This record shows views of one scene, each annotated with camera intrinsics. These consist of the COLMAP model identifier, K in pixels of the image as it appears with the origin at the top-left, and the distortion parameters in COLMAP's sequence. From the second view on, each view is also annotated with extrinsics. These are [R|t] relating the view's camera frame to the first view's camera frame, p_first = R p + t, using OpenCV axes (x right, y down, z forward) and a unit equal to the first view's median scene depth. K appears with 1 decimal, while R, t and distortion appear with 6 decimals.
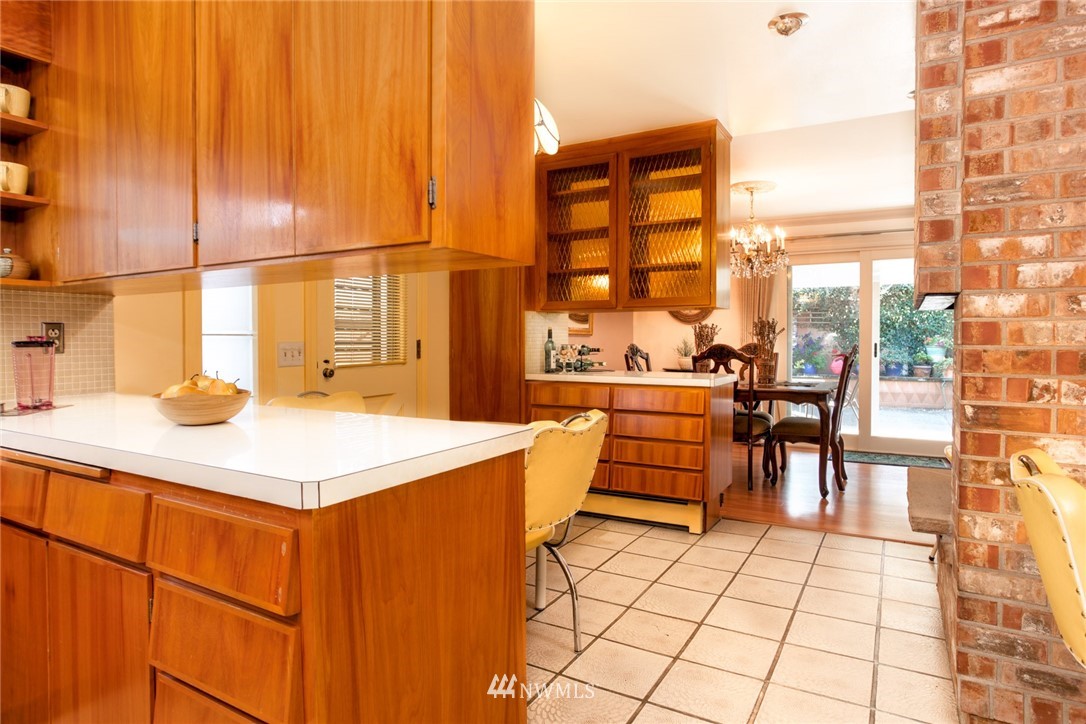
lens RADIAL K [[600.7, 0, 515.7], [0, 600.7, 345.0], [0, 0, 1]] dist [-0.002379, 0.001381]
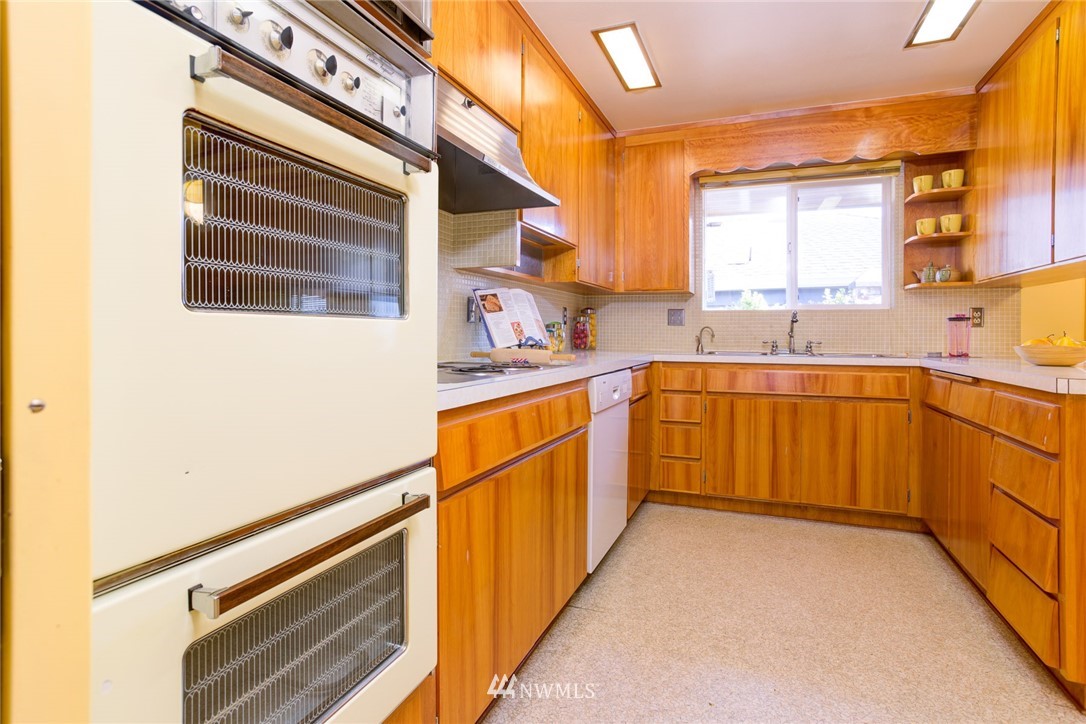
lens RADIAL K [[600.7, 0, 515.7], [0, 600.7, 345.0], [0, 0, 1]] dist [-0.002379, 0.001381]
pose [[0.178962, 0.016862, -0.983711, 0.634445], [-0.022051, 0.999671, 0.013124, 0.076014], [0.983609, 0.019343, 0.179275, -0.528040]]
